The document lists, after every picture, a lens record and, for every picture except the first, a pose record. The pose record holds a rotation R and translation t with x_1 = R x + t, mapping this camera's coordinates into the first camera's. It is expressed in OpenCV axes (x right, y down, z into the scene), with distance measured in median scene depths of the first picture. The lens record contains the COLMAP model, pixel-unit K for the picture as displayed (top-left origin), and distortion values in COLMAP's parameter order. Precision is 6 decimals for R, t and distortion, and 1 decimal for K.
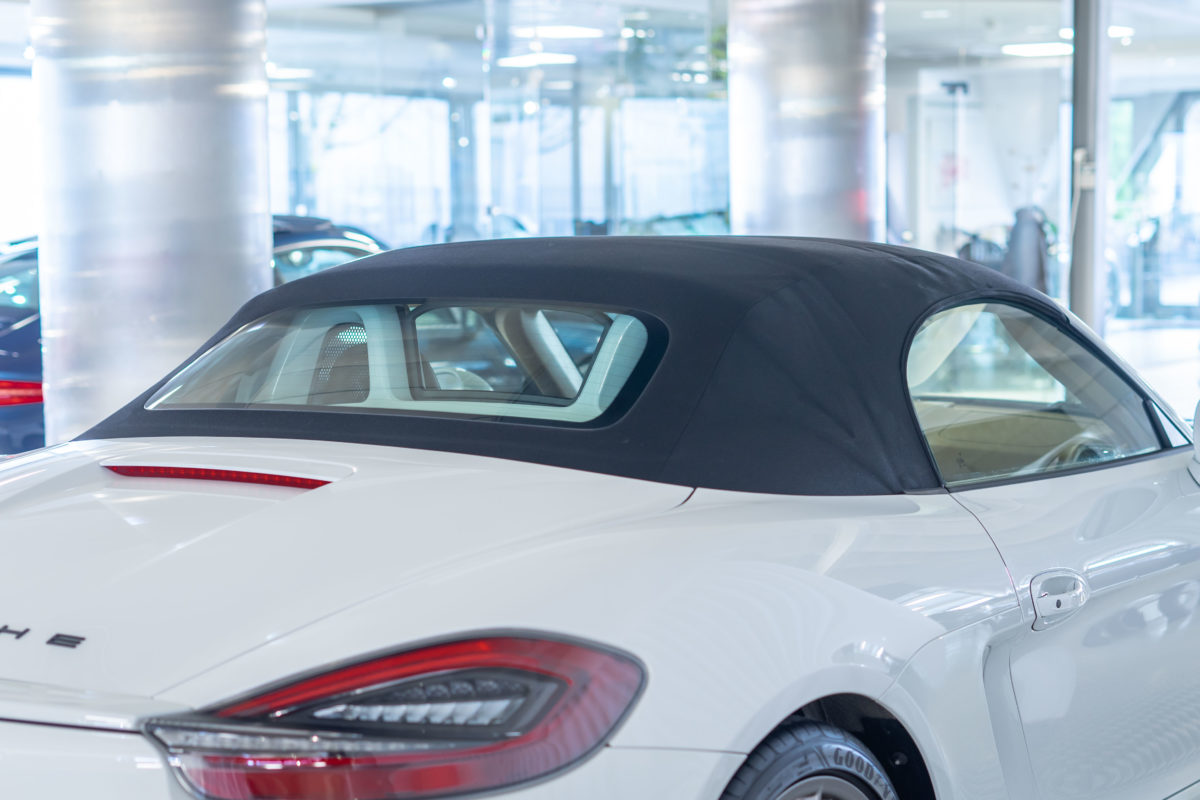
lens RADIAL K [[1811.9, 0, 564.8], [0, 1811.9, 404.5], [0, 0, 1]] dist [-0.020691, 0.088072]
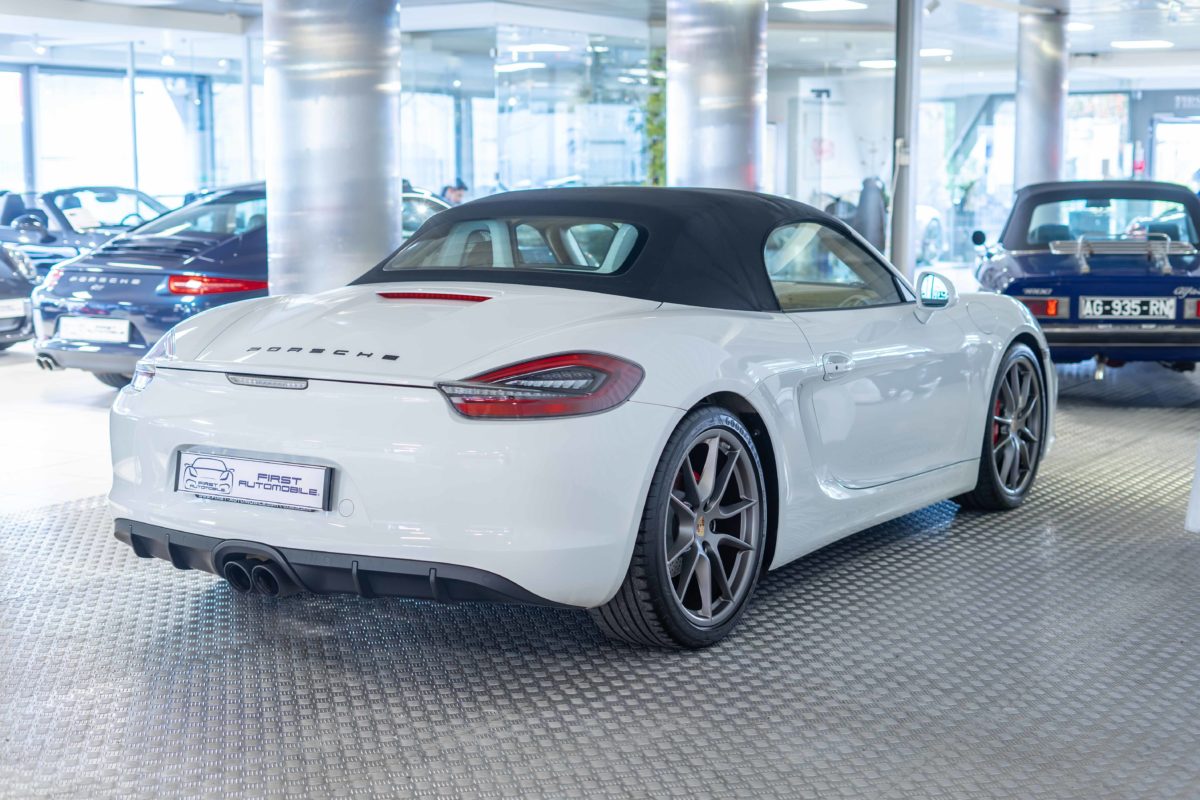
lens RADIAL K [[1811.9, 0, 564.8], [0, 1811.9, 404.5], [0, 0, 1]] dist [-0.020691, 0.088072]
pose [[0.998824, 0.003694, 0.048347, -0.093084], [-0.004391, 0.999888, 0.014328, 0.087391], [-0.048289, -0.014524, 0.998728, -0.722372]]
